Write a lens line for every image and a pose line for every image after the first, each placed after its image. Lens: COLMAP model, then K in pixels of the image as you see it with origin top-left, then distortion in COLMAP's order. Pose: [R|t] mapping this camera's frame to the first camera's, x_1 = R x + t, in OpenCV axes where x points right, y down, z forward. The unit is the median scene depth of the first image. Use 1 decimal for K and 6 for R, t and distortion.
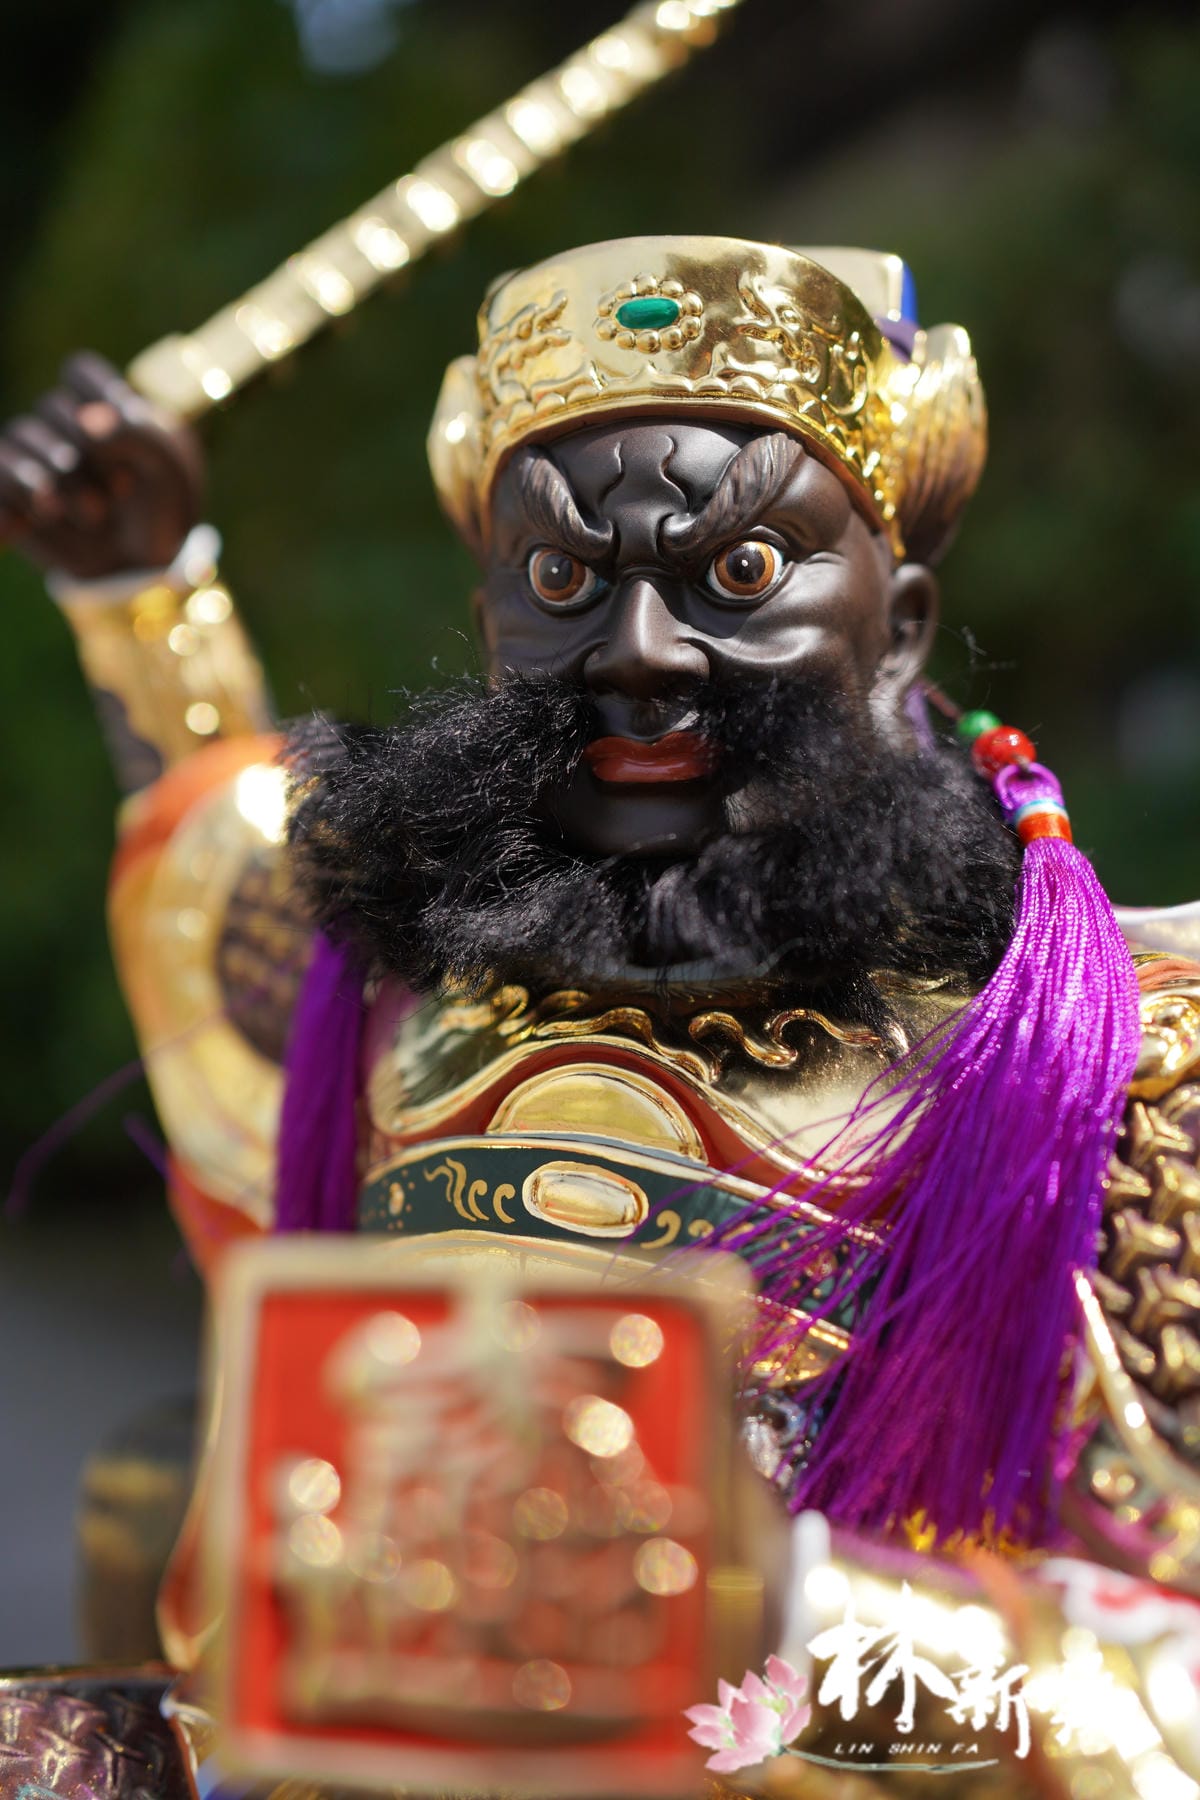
lens RADIAL K [[1825.5, 0, 584.0], [0, 1825.5, 905.4], [0, 0, 1]] dist [-0.015581, 0.108683]
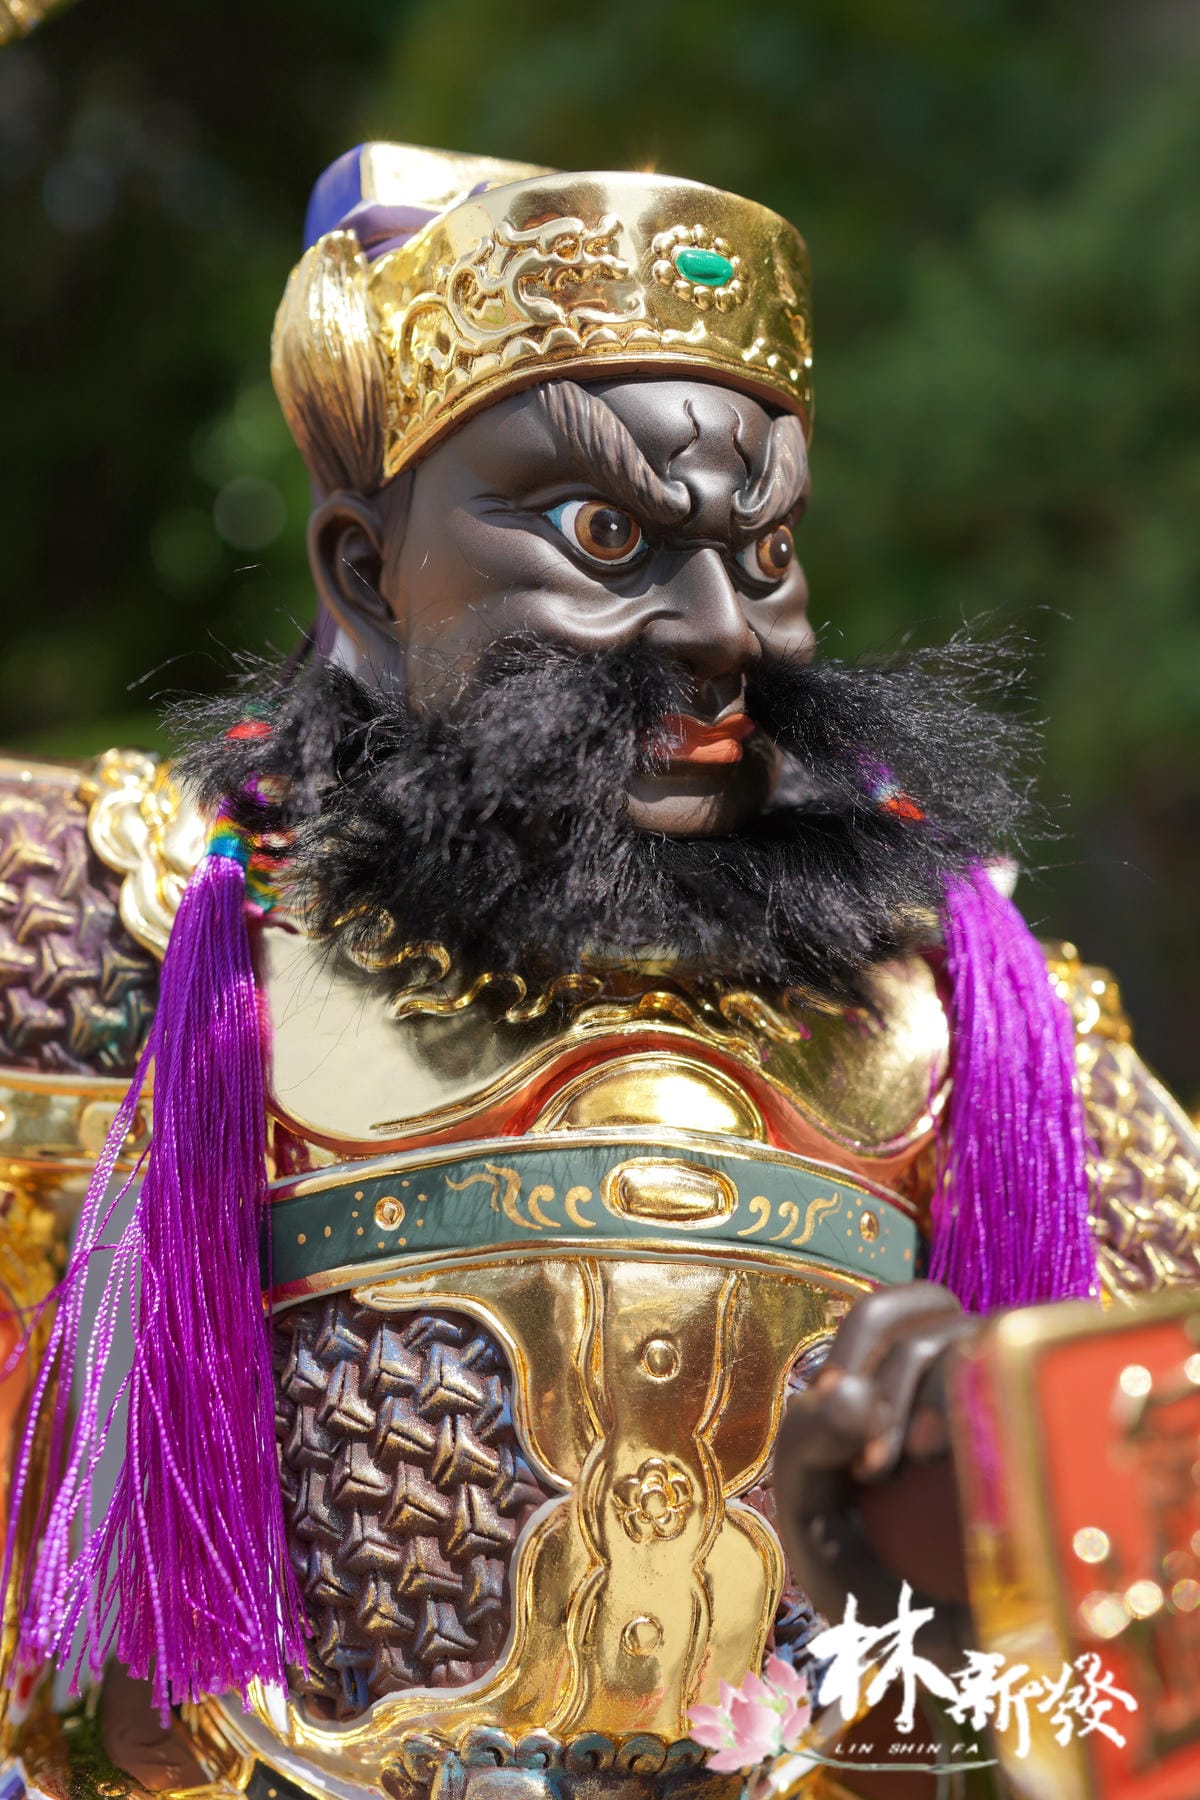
lens RADIAL K [[1825.5, 0, 584.0], [0, 1825.5, 905.4], [0, 0, 1]] dist [-0.015581, 0.108683]
pose [[0.737313, -0.021878, 0.675197, -0.666611], [-0.039932, 0.996316, 0.075889, -0.062428], [-0.674370, -0.082916, 0.733724, 0.317948]]
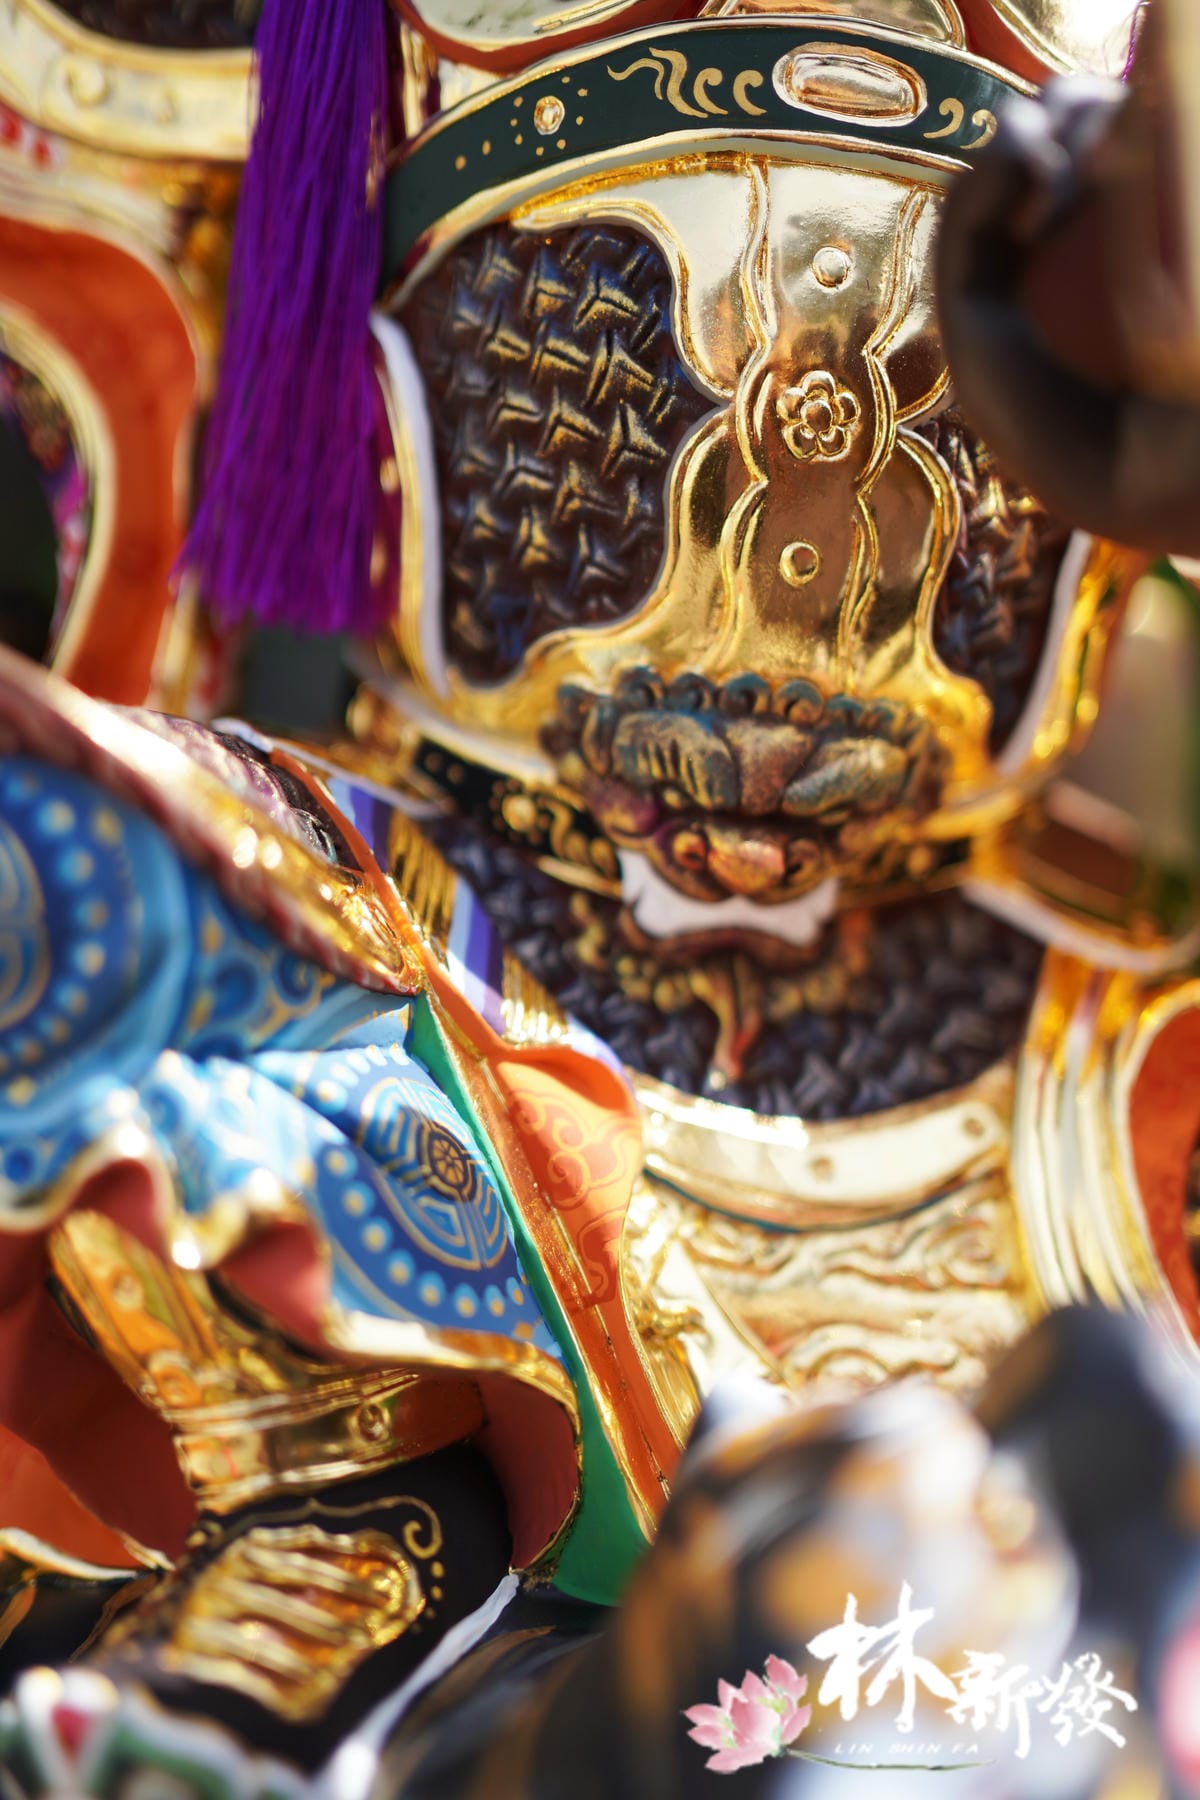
lens RADIAL K [[1868.7, 0, 558.0], [0, 1868.7, 896.3], [0, 0, 1]] dist [0.009464, 0.036201]
pose [[0.843292, -0.084383, 0.530791, -0.620087], [-0.041605, 0.974385, 0.221004, 0.339007], [-0.535844, -0.208454, 0.818180, 0.236276]]
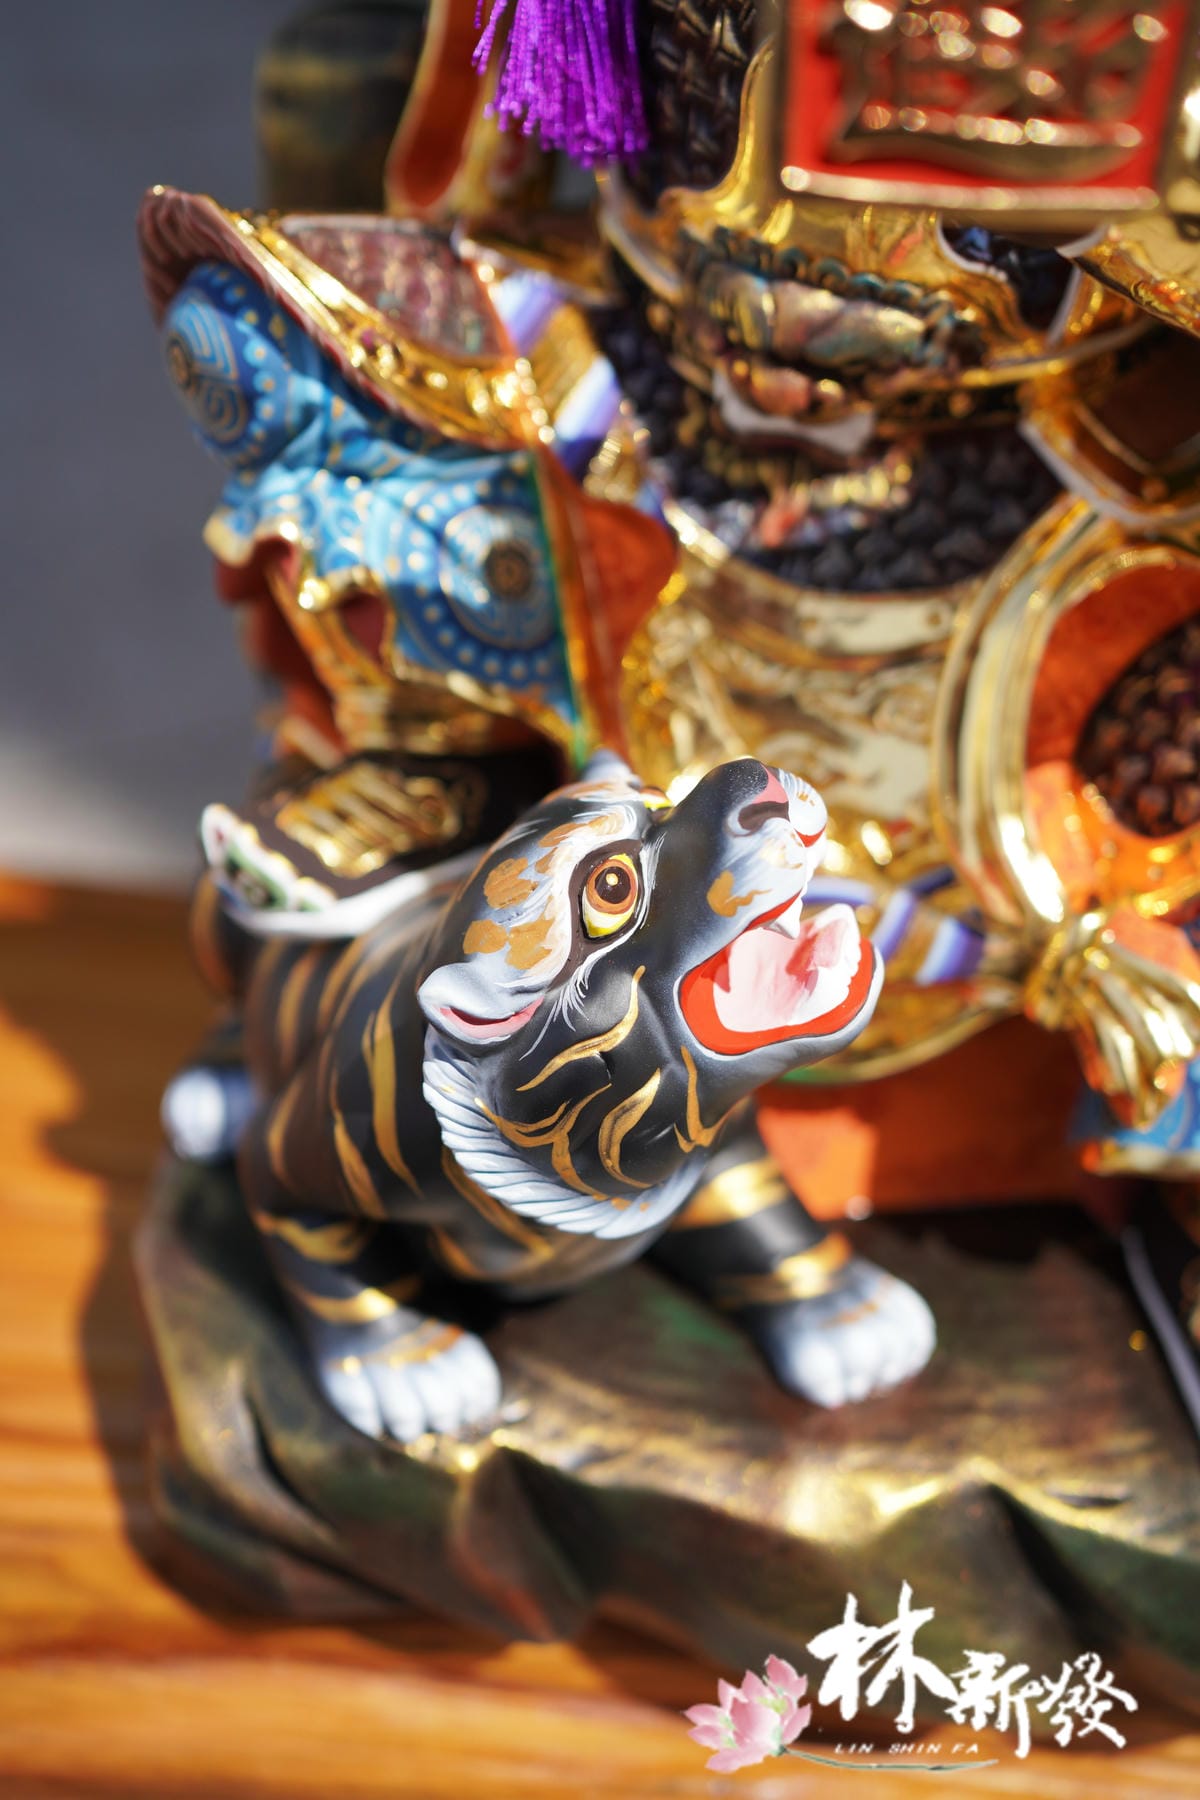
lens RADIAL K [[1825.5, 0, 584.0], [0, 1825.5, 905.4], [0, 0, 1]] dist [-0.015581, 0.108683]
pose [[0.995589, -0.016955, 0.092275, -0.286695], [-0.044390, 0.781354, 0.622507, 0.038934], [-0.082654, -0.623857, 0.777155, -0.193955]]
